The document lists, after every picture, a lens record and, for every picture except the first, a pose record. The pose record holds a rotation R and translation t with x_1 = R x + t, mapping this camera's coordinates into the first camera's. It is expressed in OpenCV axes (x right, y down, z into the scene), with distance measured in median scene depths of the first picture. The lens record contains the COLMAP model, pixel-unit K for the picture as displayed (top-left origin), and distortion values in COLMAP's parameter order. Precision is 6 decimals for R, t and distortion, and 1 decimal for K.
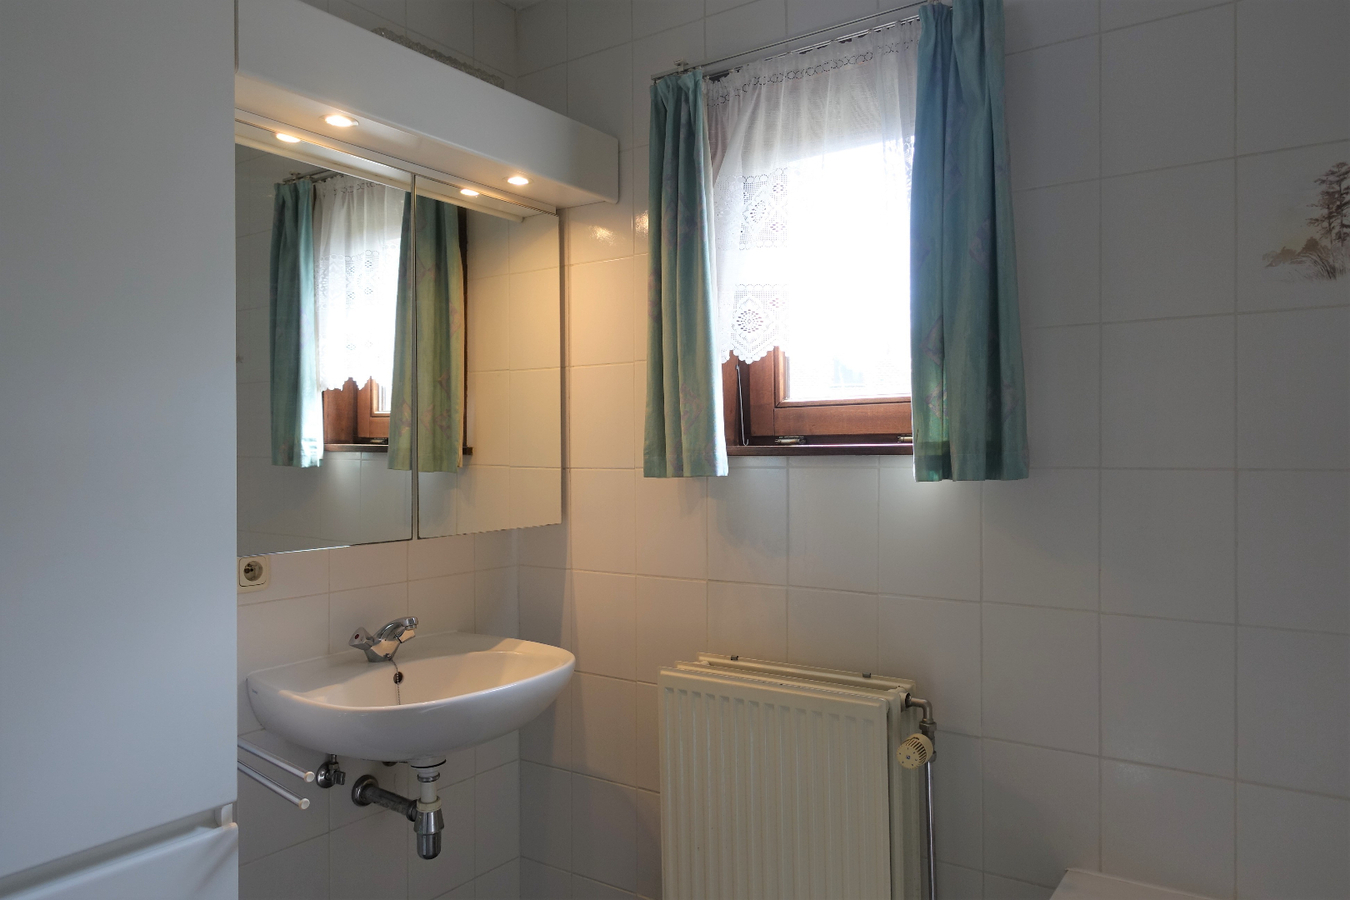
lens RADIAL K [[933.5, 0, 676.6], [0, 933.5, 454.8], [0, 0, 1]] dist [-0.002777, 0.003785]
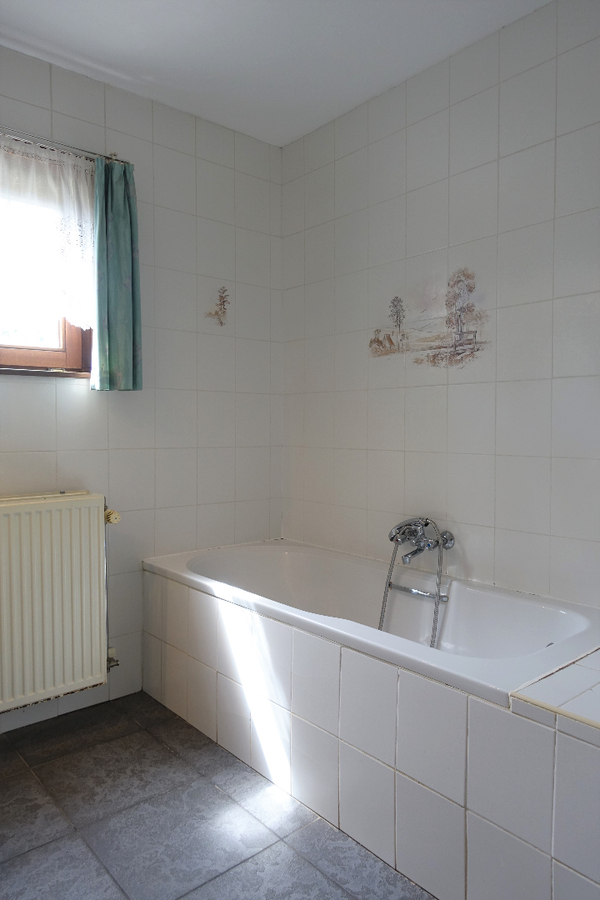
lens RADIAL K [[622.4, 0, 300.0], [0, 622.4, 450.0], [0, 0, 1]] dist [-0.002777, 0.003785]
pose [[0.269753, -0.026148, 0.962574, -0.985324], [-0.001593, 0.999618, 0.027601, 0.128187], [-0.962928, -0.008979, 0.269608, 0.208596]]
